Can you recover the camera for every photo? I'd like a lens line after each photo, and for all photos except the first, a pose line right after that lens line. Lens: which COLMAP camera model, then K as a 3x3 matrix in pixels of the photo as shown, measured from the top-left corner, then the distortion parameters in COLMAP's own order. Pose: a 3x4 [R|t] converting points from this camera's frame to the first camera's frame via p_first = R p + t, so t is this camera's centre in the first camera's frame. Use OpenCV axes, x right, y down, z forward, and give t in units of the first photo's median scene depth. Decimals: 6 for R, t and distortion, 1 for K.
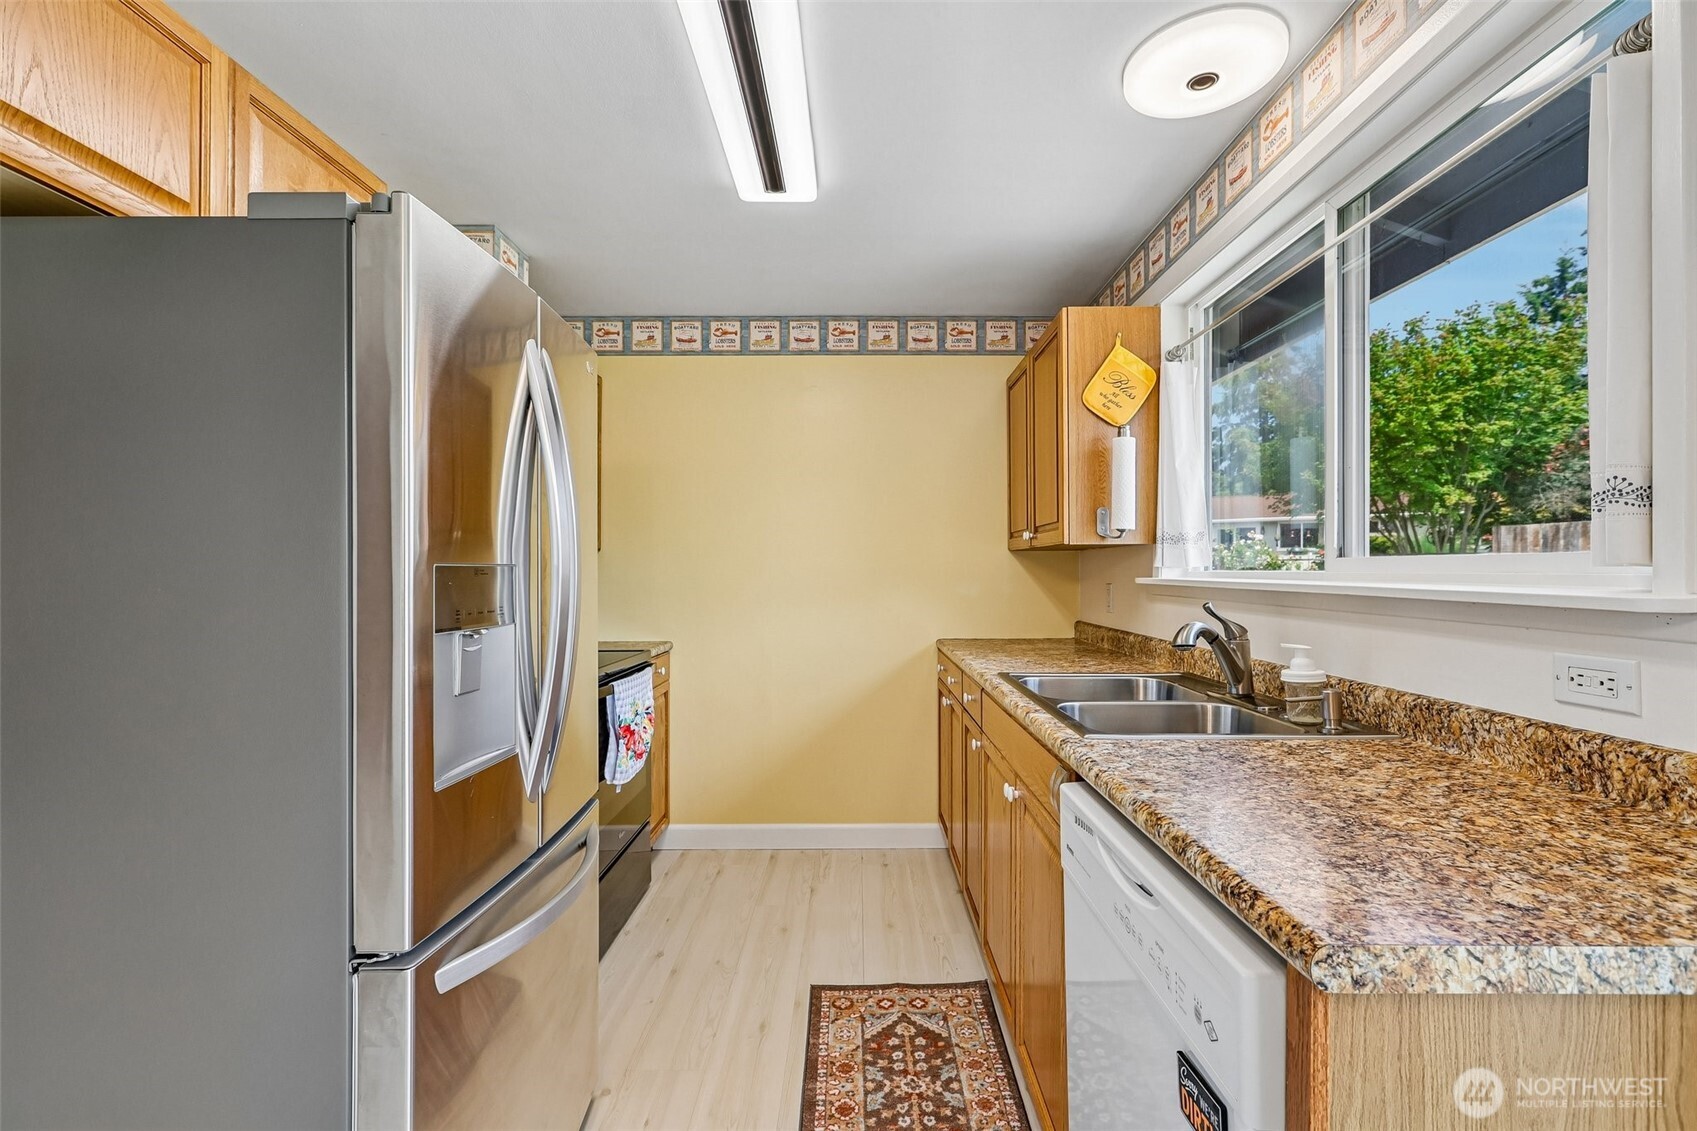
lens RADIAL K [[759.0, 0, 848.5], [0, 759.0, 565.5], [0, 0, 1]] dist [-0.000131, -0.000039]
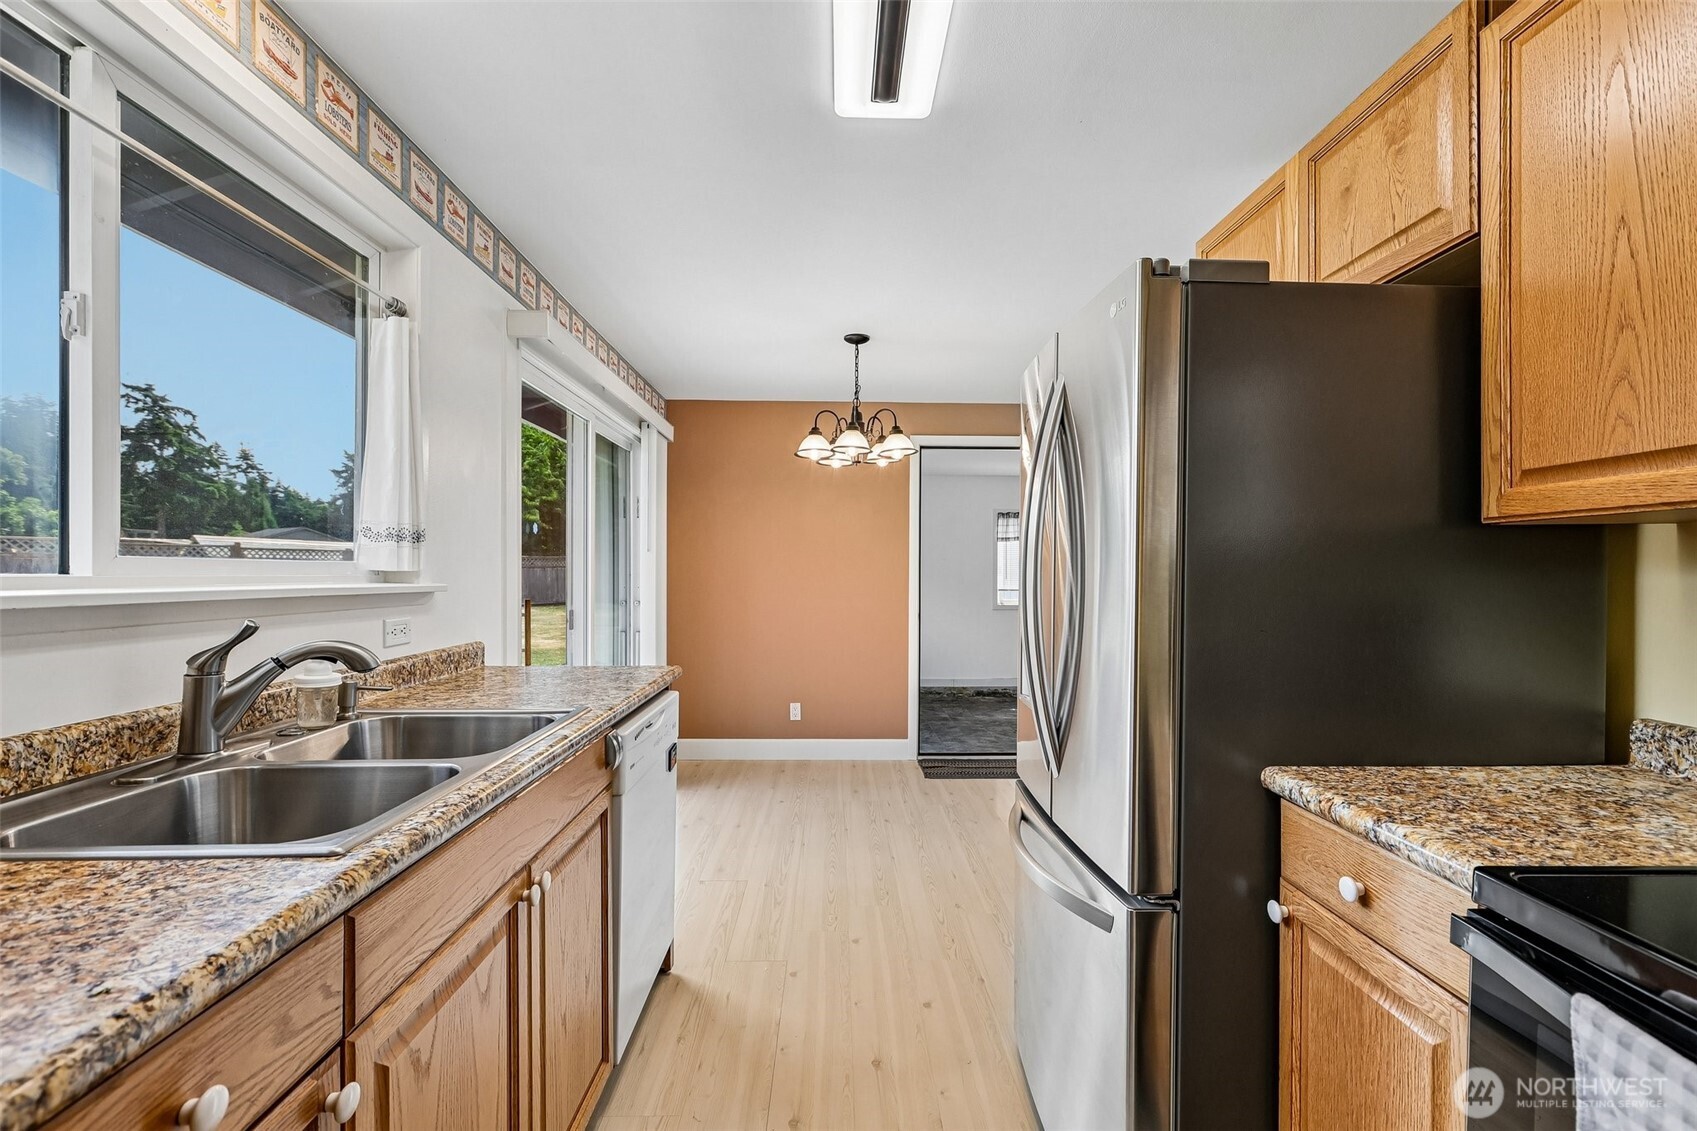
lens RADIAL K [[759.0, 0, 848.5], [0, 759.0, 565.5], [0, 0, 1]] dist [-0.000131, -0.000039]
pose [[-0.999477, -0.000896, -0.032327, -0.084737], [-0.000449, 0.999904, -0.013828, 0.013096], [0.032337, -0.013806, -0.999382, 2.829054]]
